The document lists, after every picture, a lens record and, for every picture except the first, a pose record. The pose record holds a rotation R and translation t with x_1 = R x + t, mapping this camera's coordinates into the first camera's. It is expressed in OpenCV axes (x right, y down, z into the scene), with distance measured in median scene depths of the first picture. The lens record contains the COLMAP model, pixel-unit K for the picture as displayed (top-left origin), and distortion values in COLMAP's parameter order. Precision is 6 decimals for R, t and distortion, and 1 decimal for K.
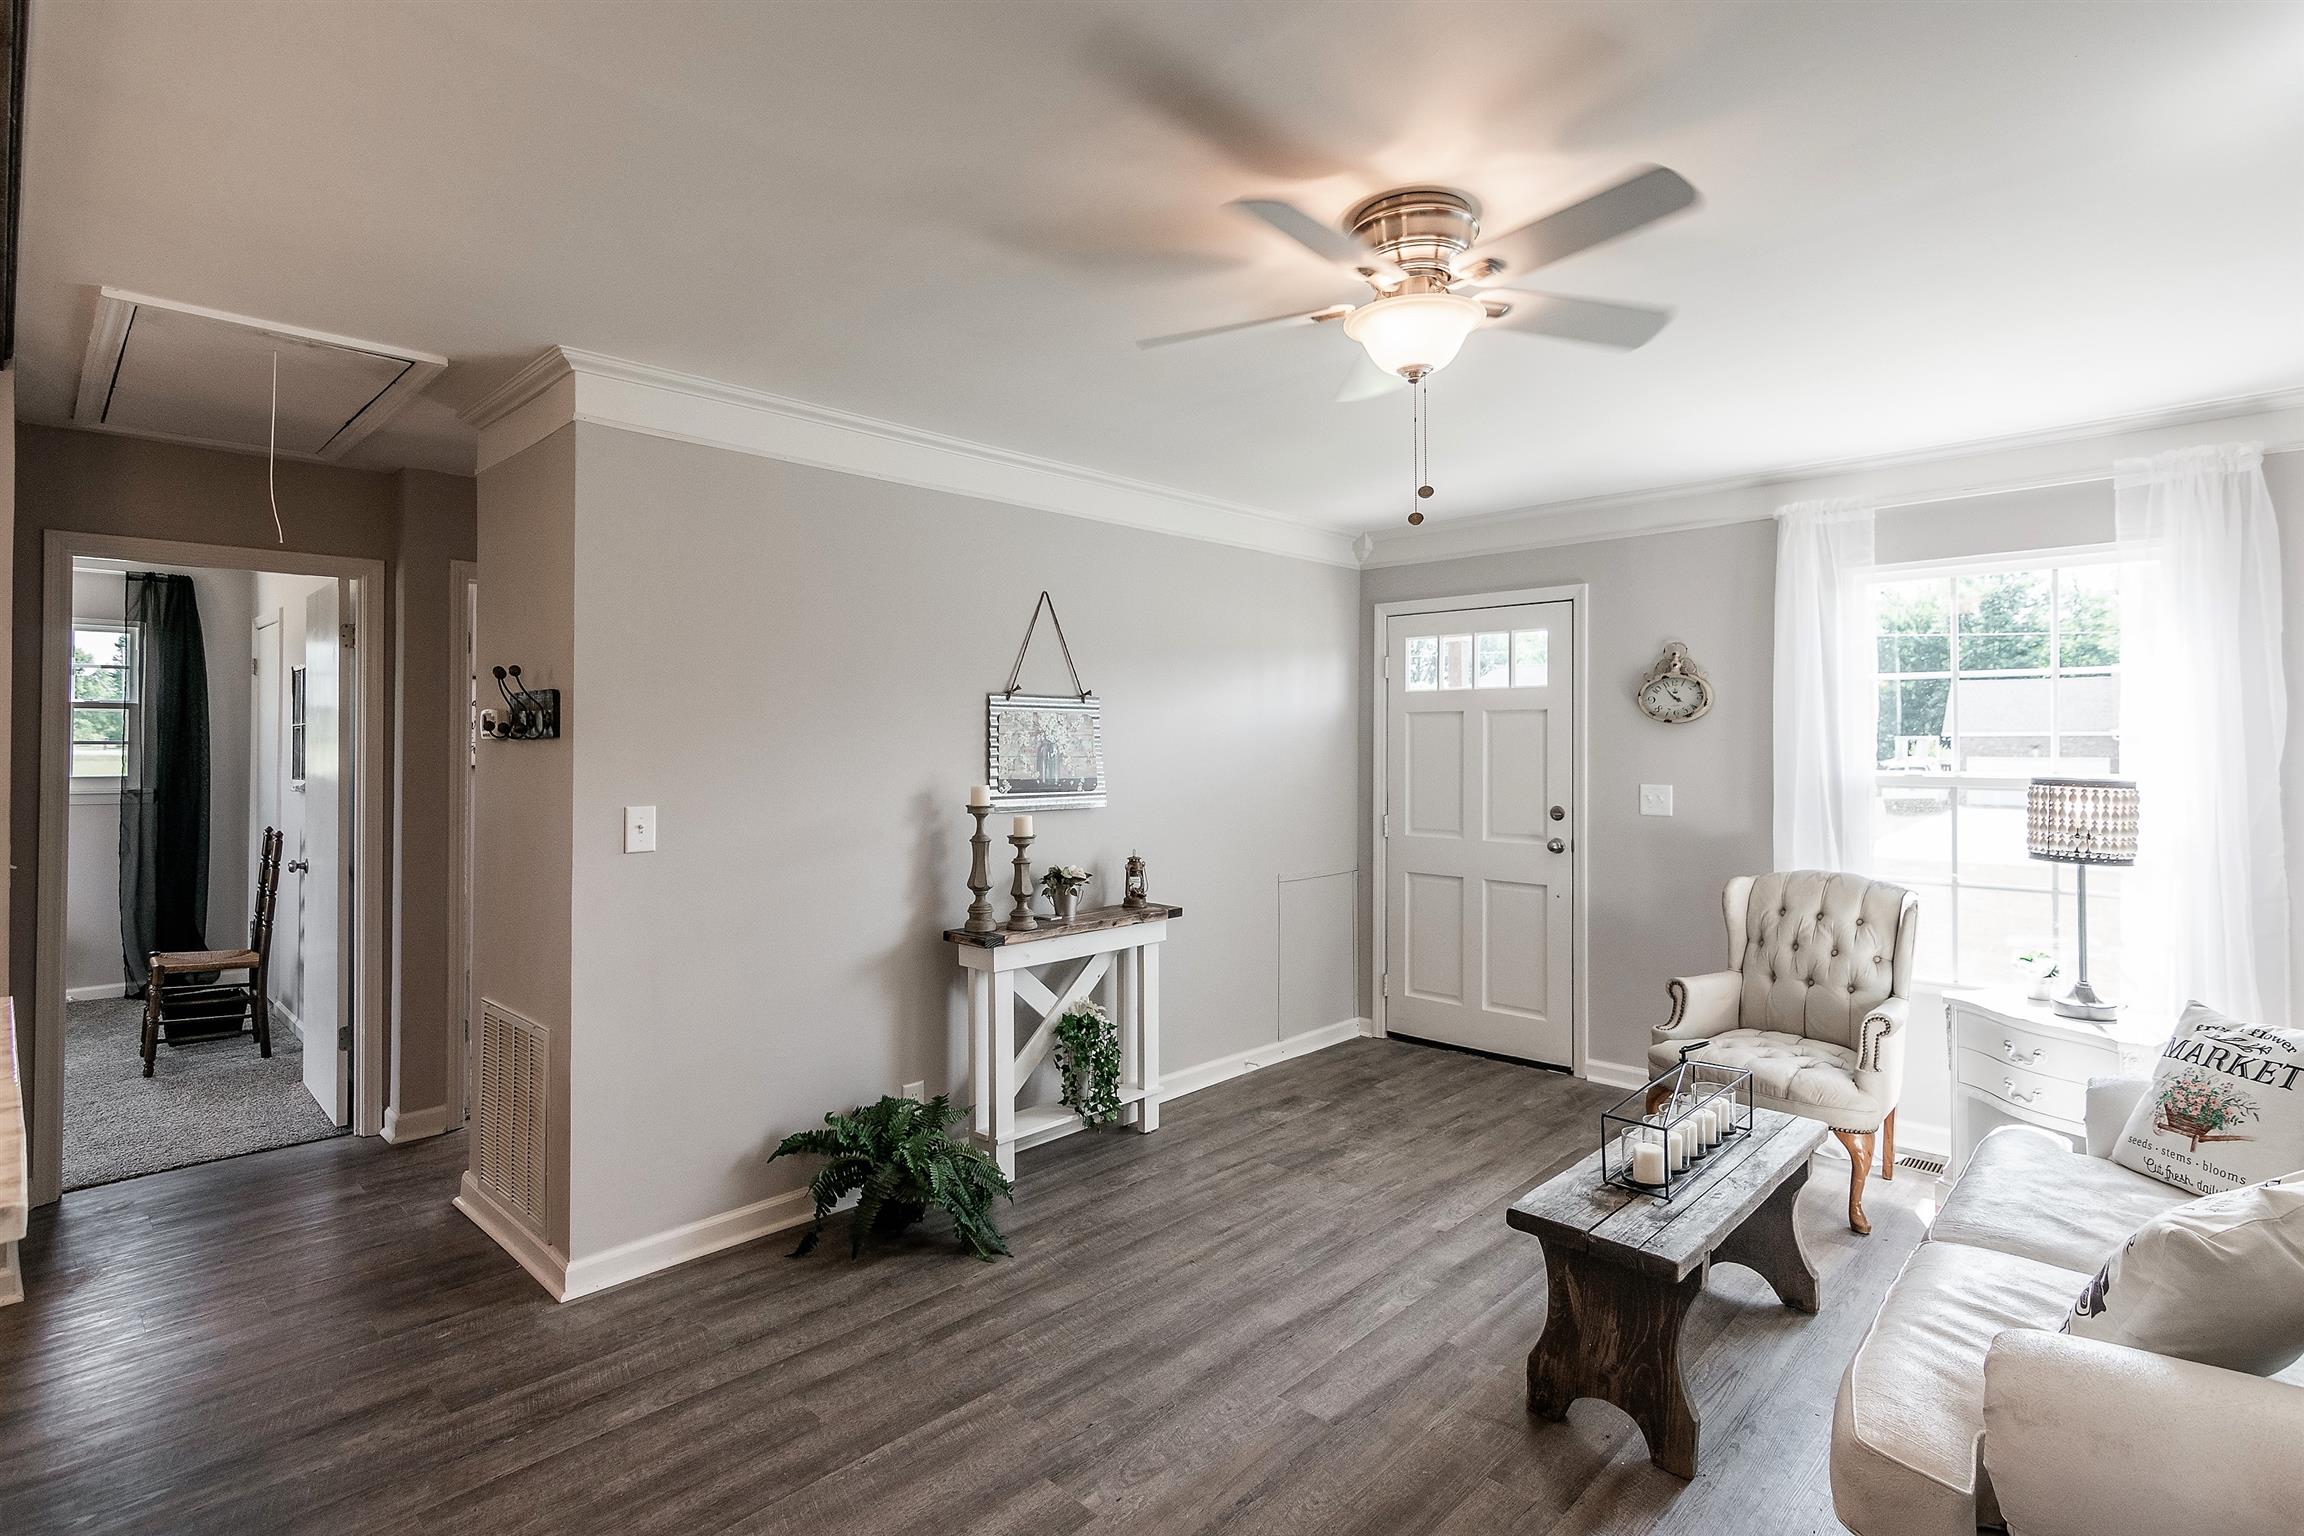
lens RADIAL K [[1124.1, 0, 1172.4], [0, 1124.1, 736.5], [0, 0, 1]] dist [0.001975, 0.000292]
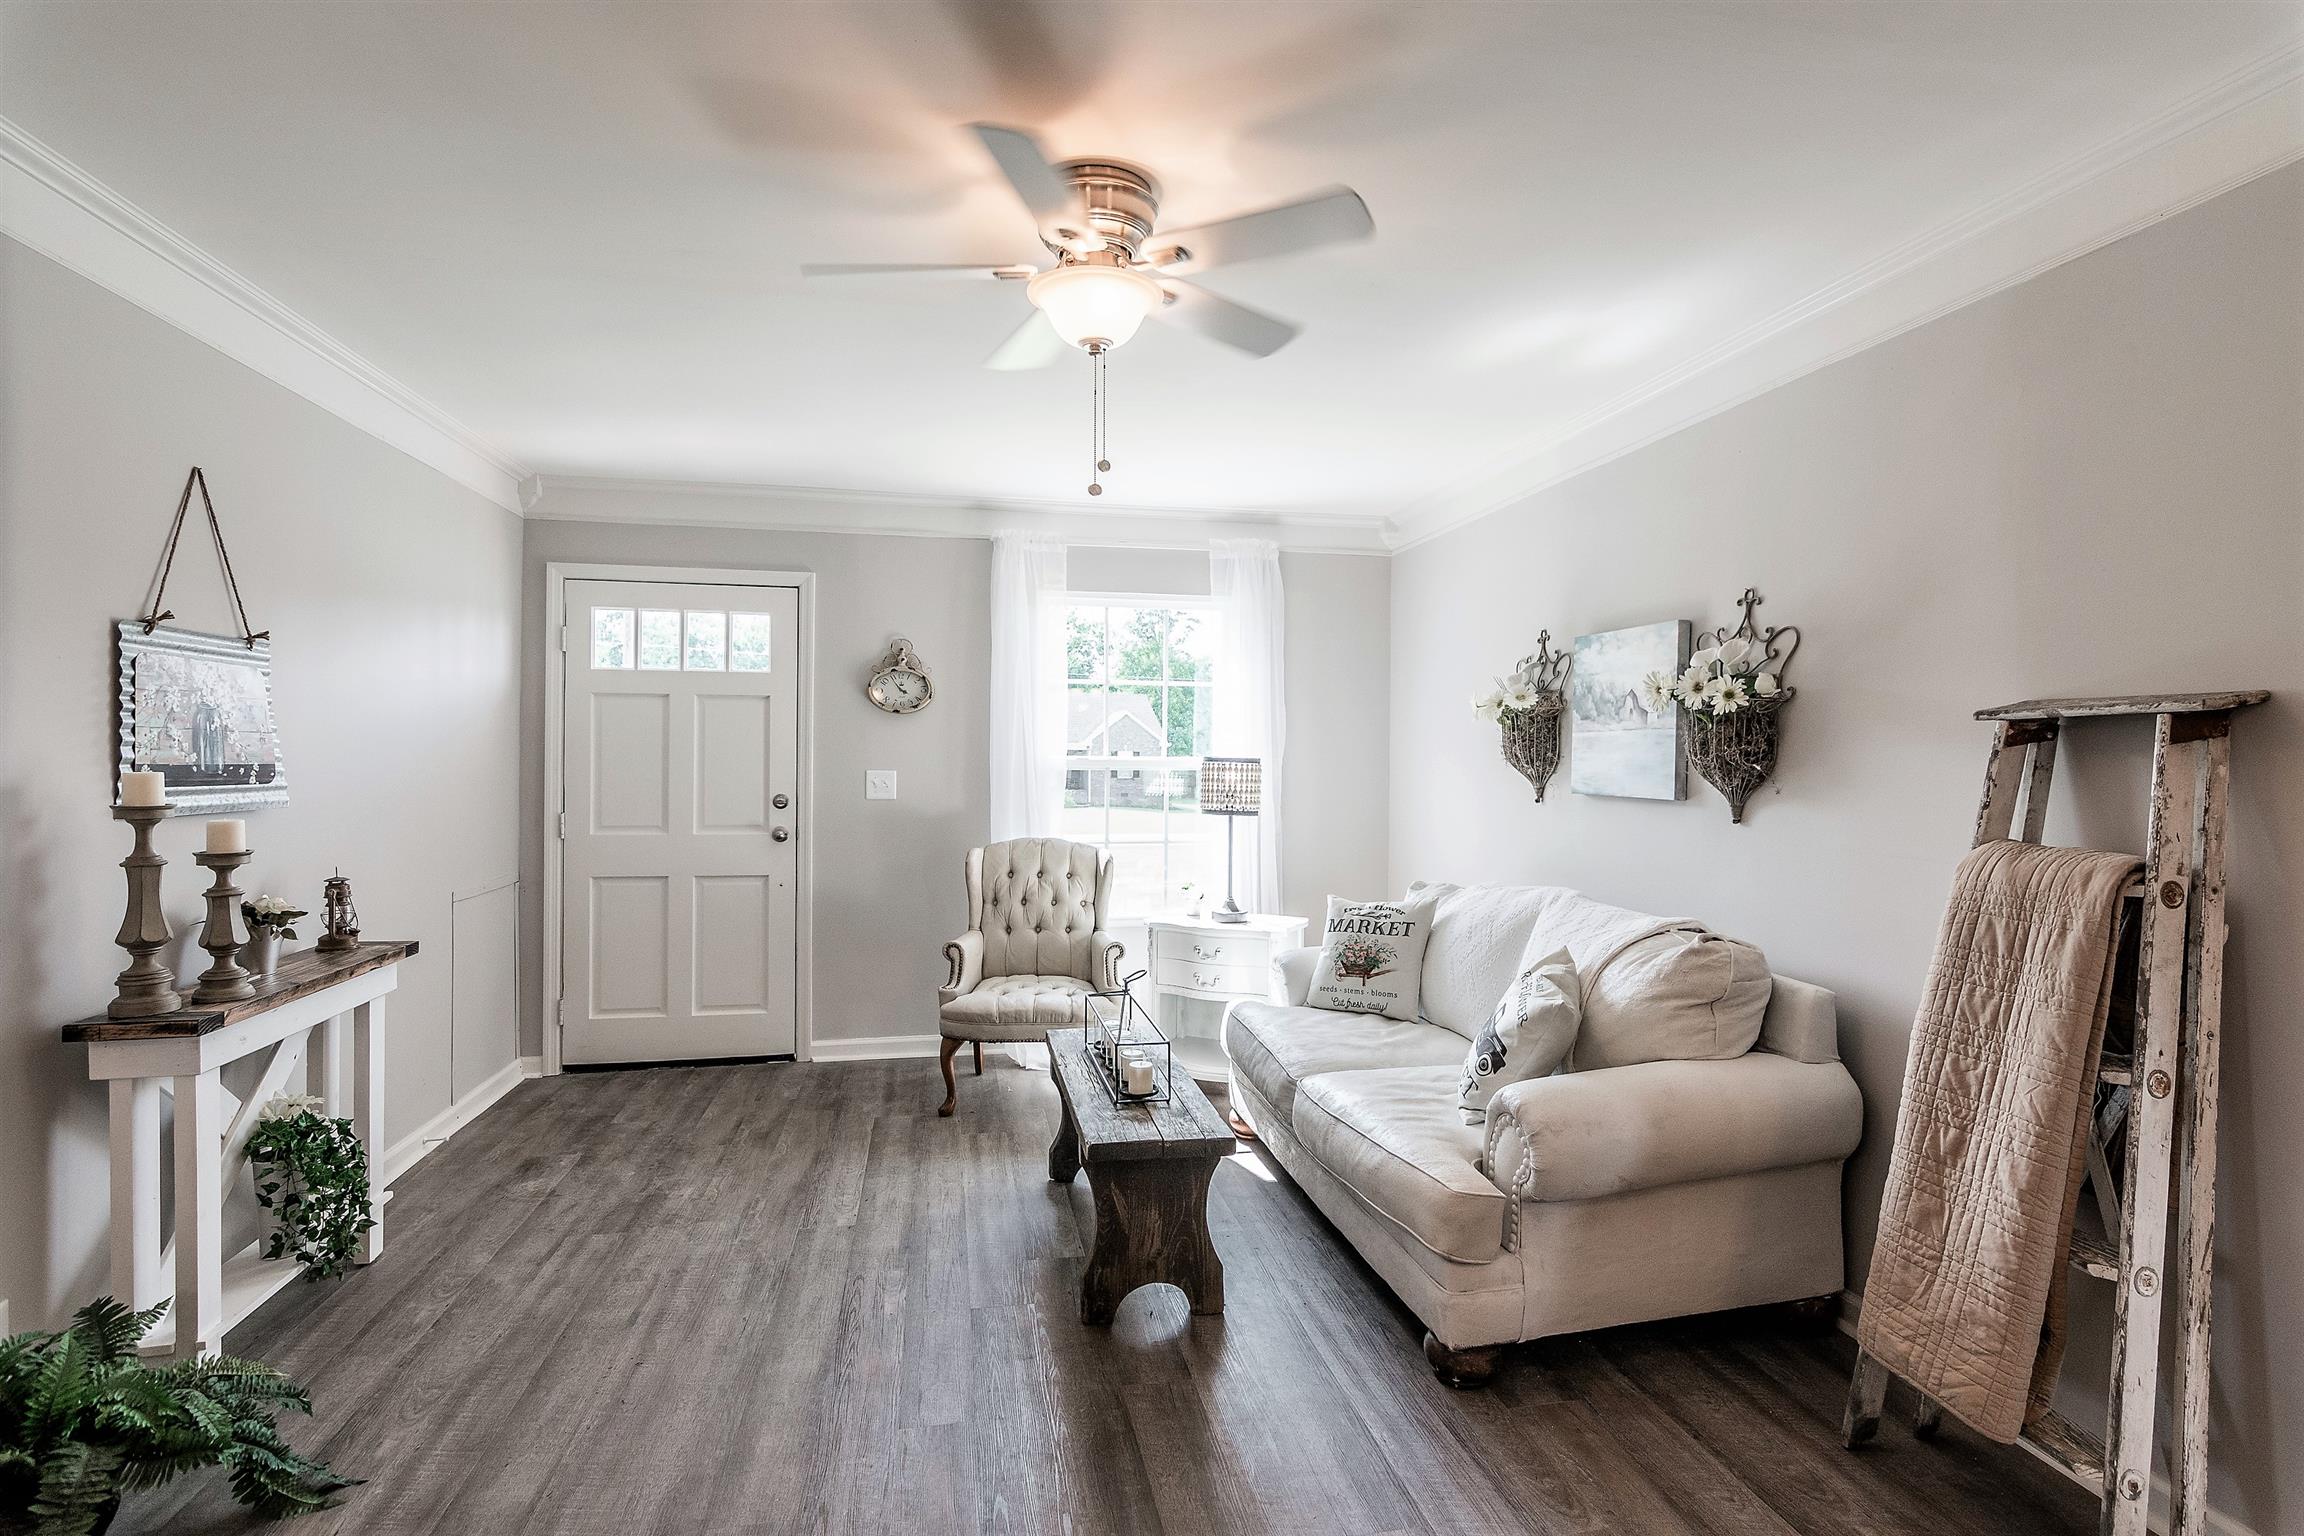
lens RADIAL K [[1107.5, 0, 1161.7], [0, 1107.5, 766.2], [0, 0, 1]] dist [-0.000583, 0.001392]
pose [[0.577492, -0.004697, 0.816383, -0.319332], [-0.011813, 0.999831, 0.014108, 0.024116], [-0.816311, -0.017791, 0.577339, 0.202242]]
